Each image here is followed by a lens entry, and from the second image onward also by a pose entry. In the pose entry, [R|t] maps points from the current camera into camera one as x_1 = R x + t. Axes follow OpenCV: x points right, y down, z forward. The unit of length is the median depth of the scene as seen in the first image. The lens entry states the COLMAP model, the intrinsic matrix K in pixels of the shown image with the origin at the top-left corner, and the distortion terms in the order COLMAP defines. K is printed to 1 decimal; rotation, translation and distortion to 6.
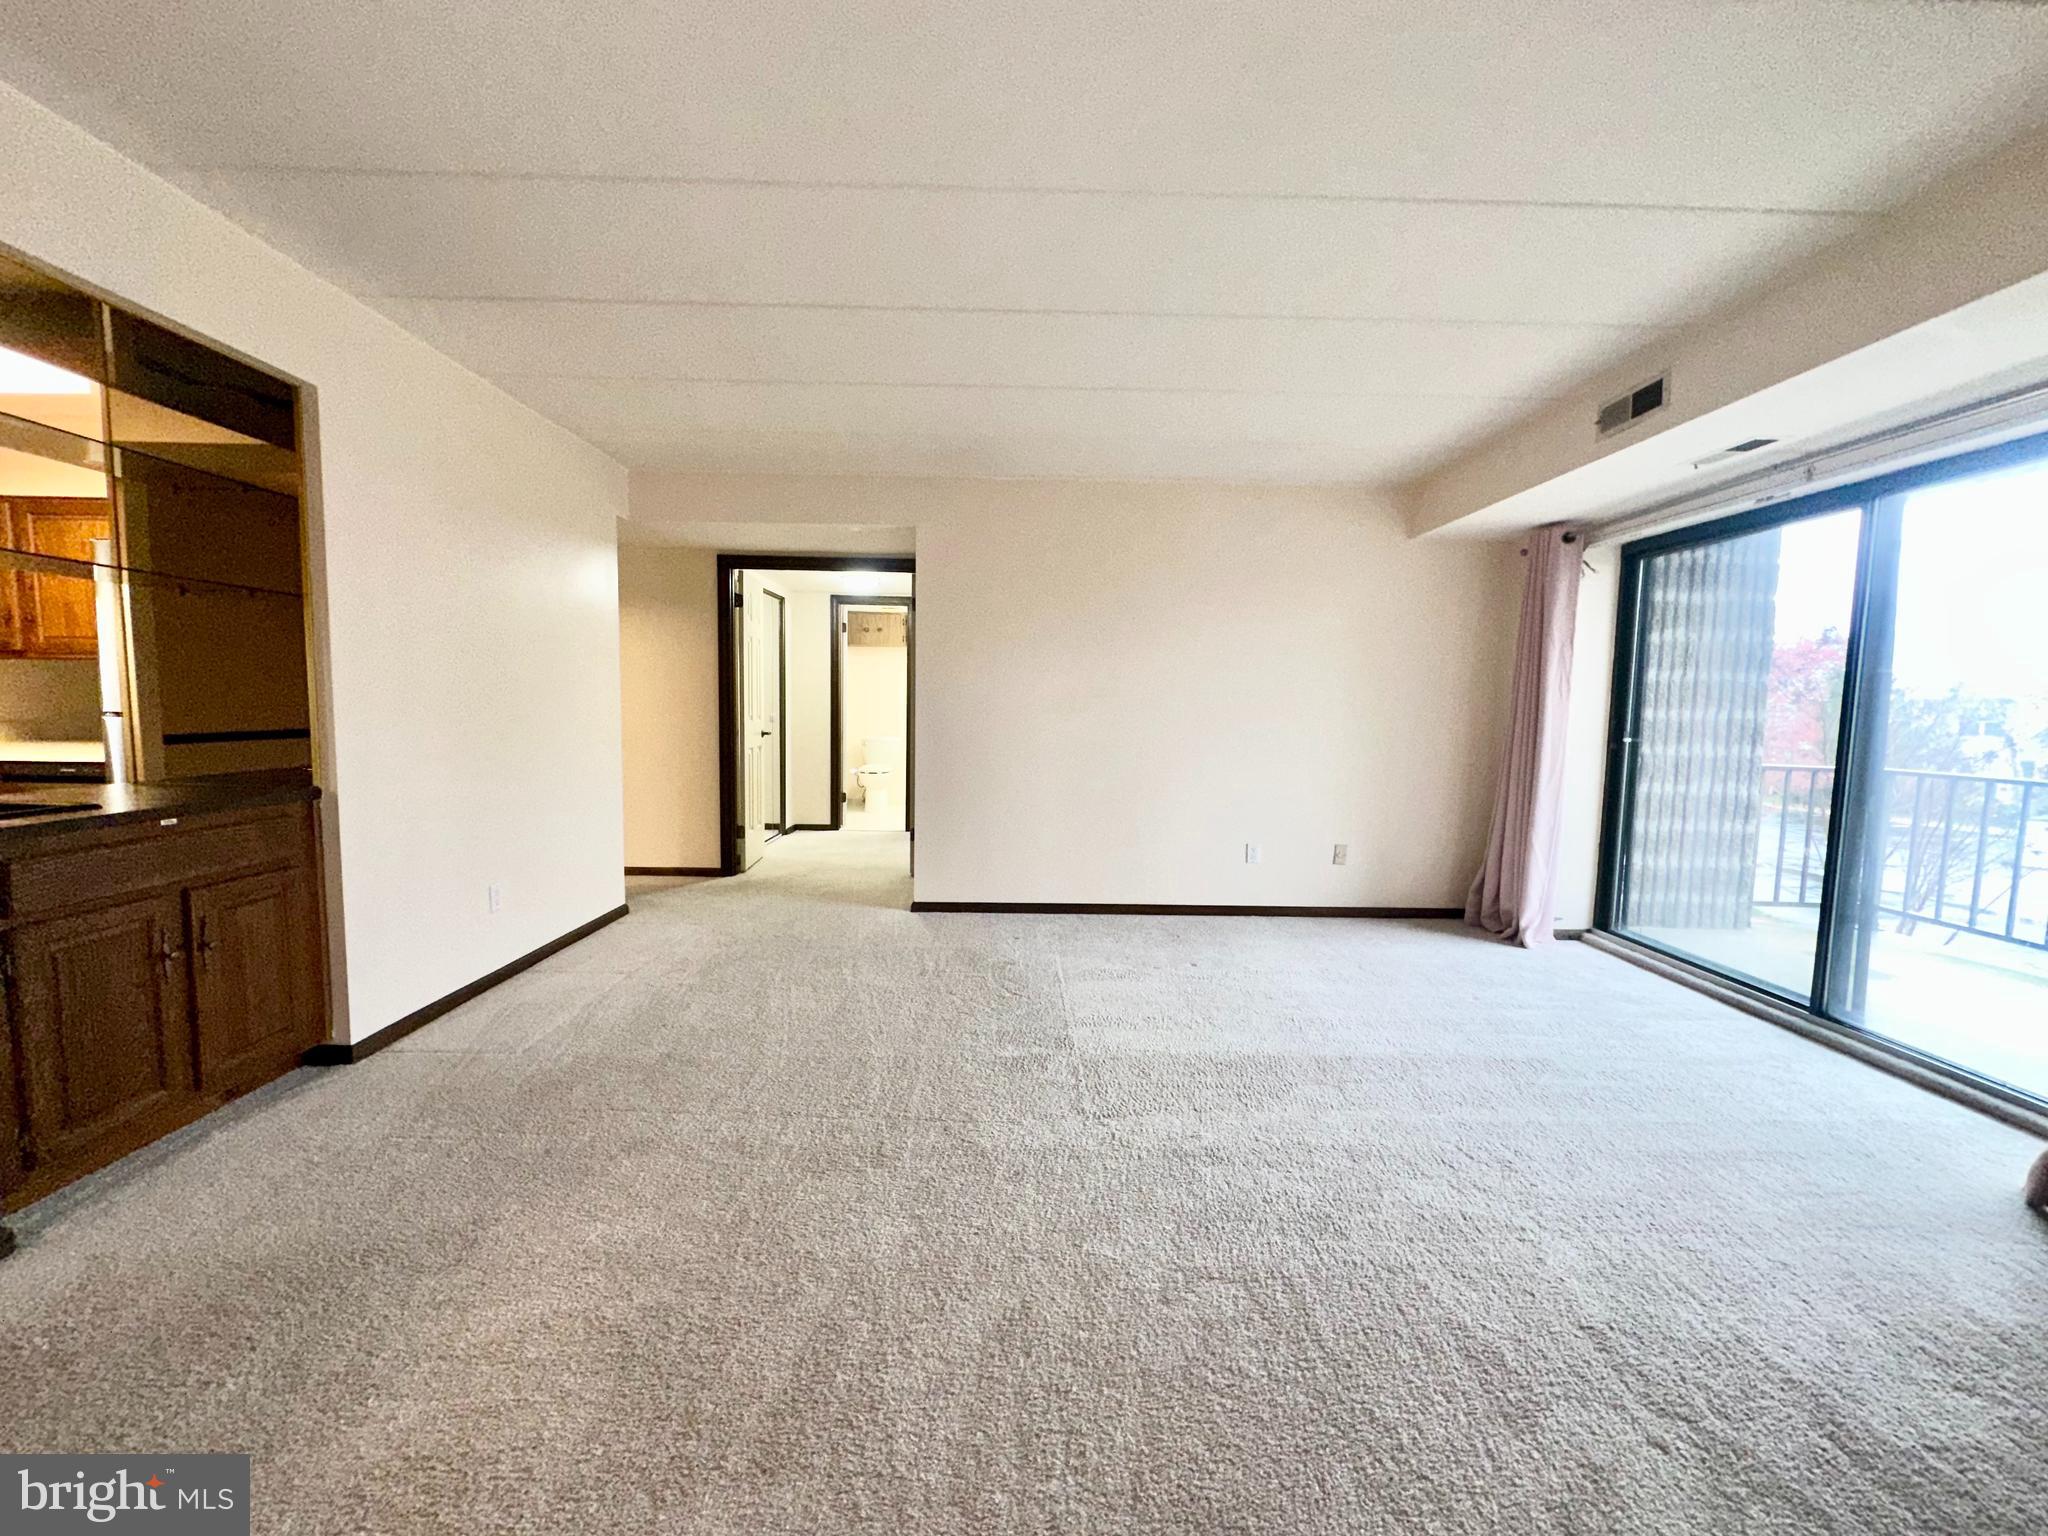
lens RADIAL K [[819.9, 0, 1024.0], [0, 819.9, 771.6], [0, 0, 1]] dist [-0.003848, -0.000109]
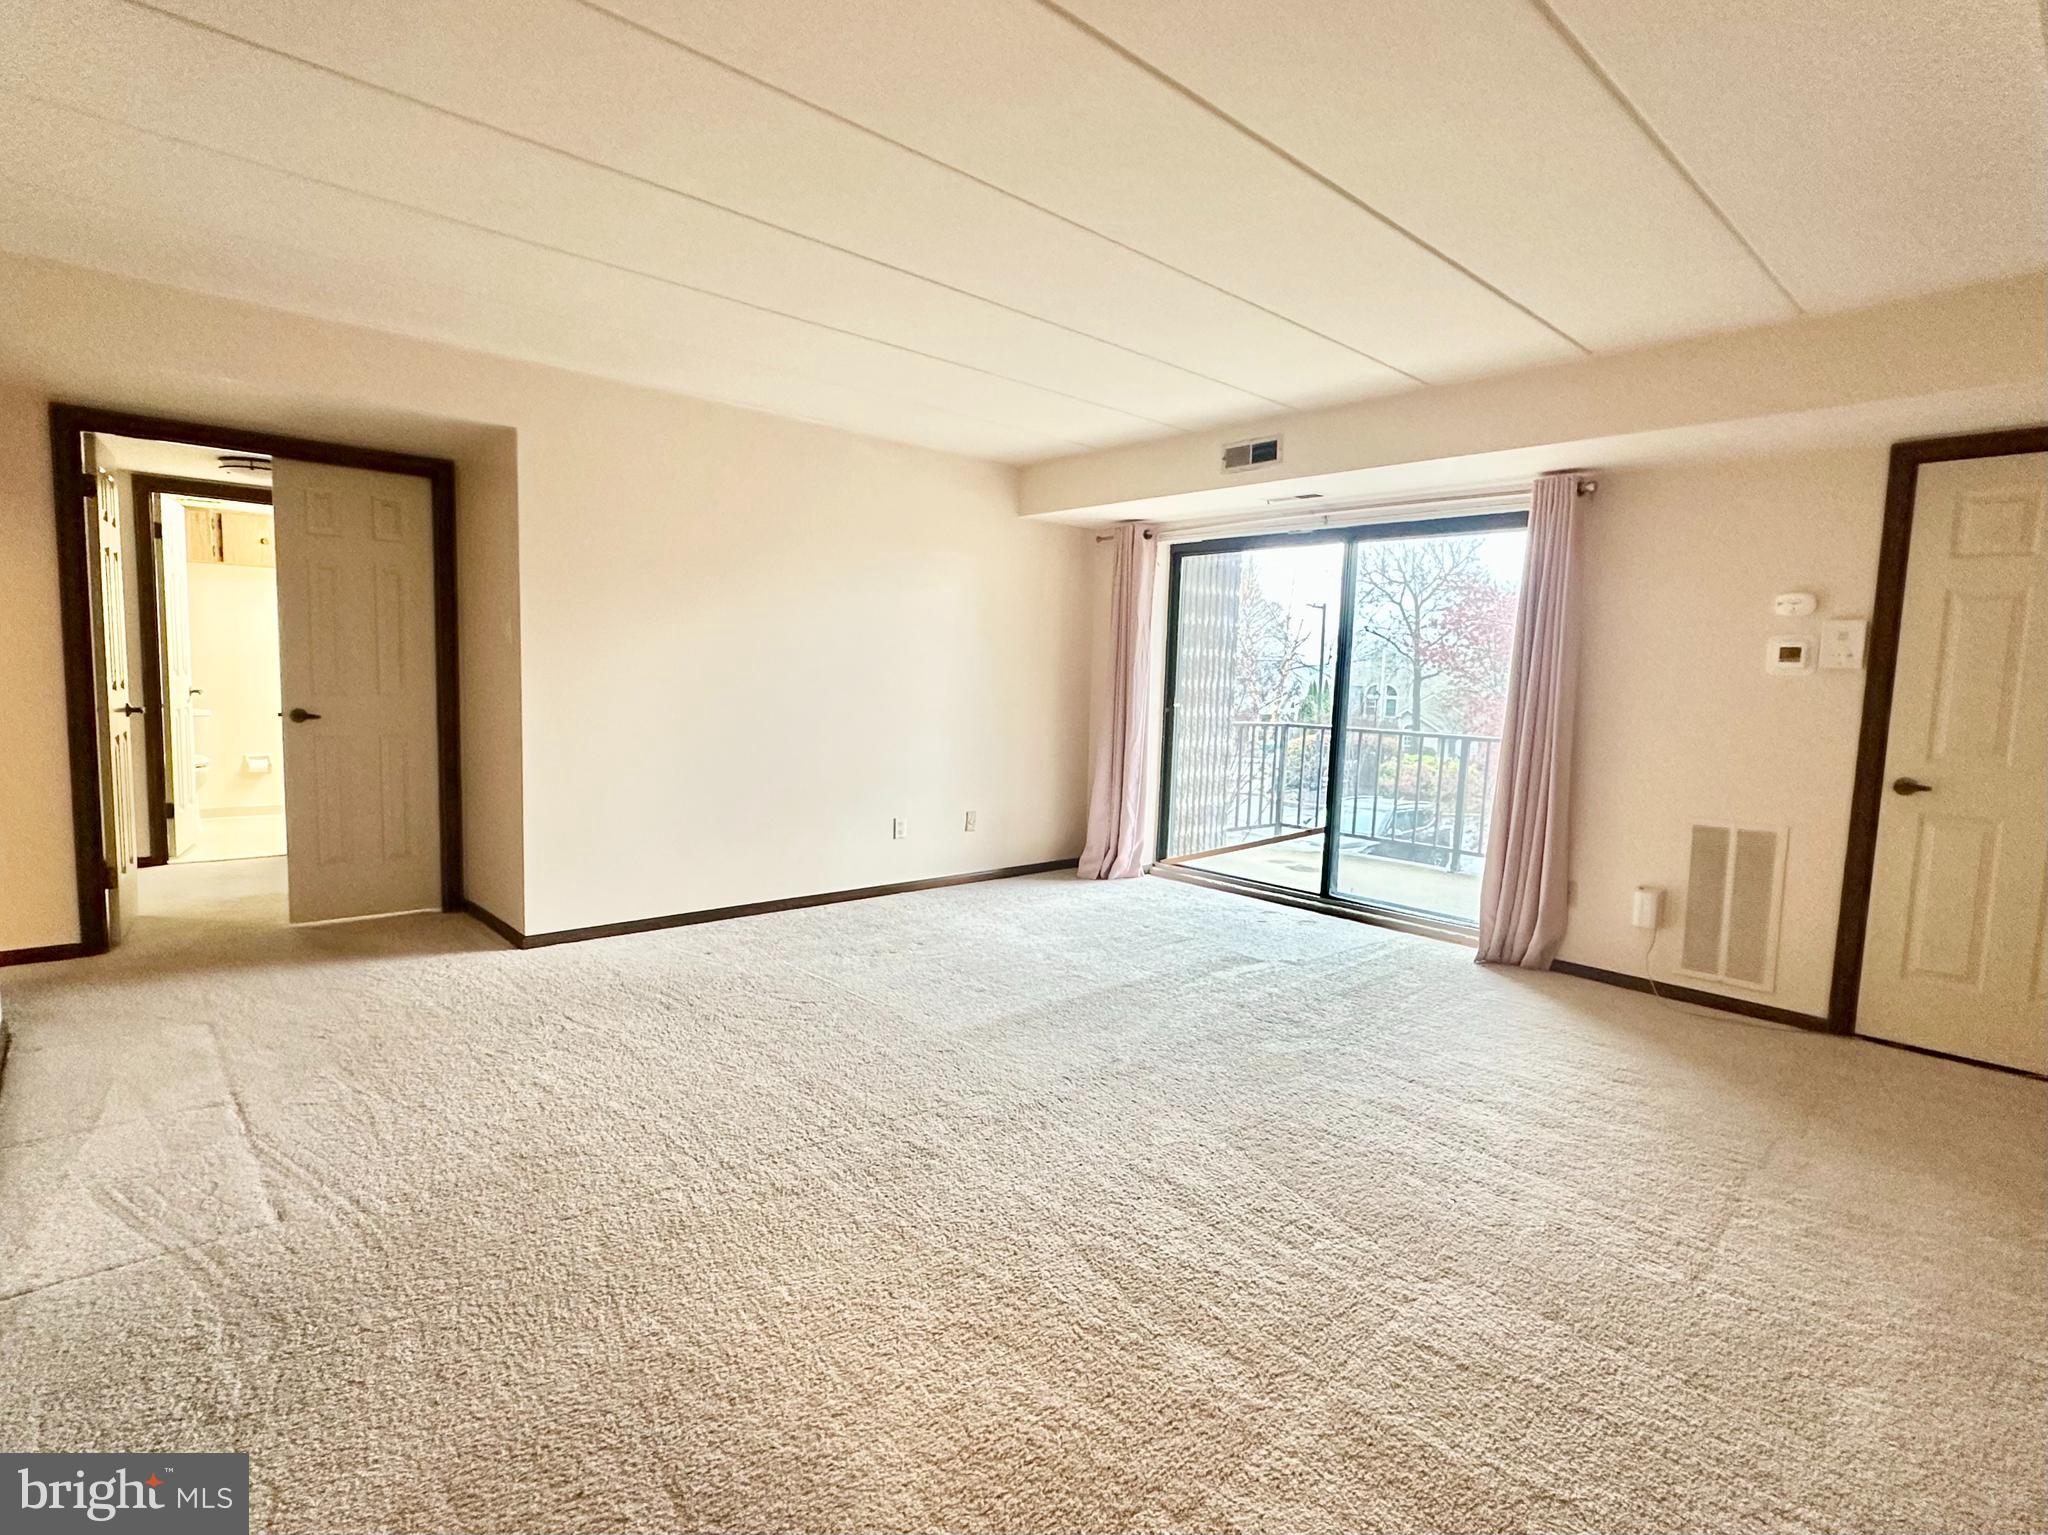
lens RADIAL K [[1038.5, 0, 1028.5], [0, 1038.5, 769.0], [0, 0, 1]] dist [-0.000218, 0.000436]
pose [[0.742844, -0.056508, 0.667075, -0.485563], [0.036078, 0.998362, 0.044395, -0.020732], [-0.668491, -0.008912, 0.743667, -0.003883]]
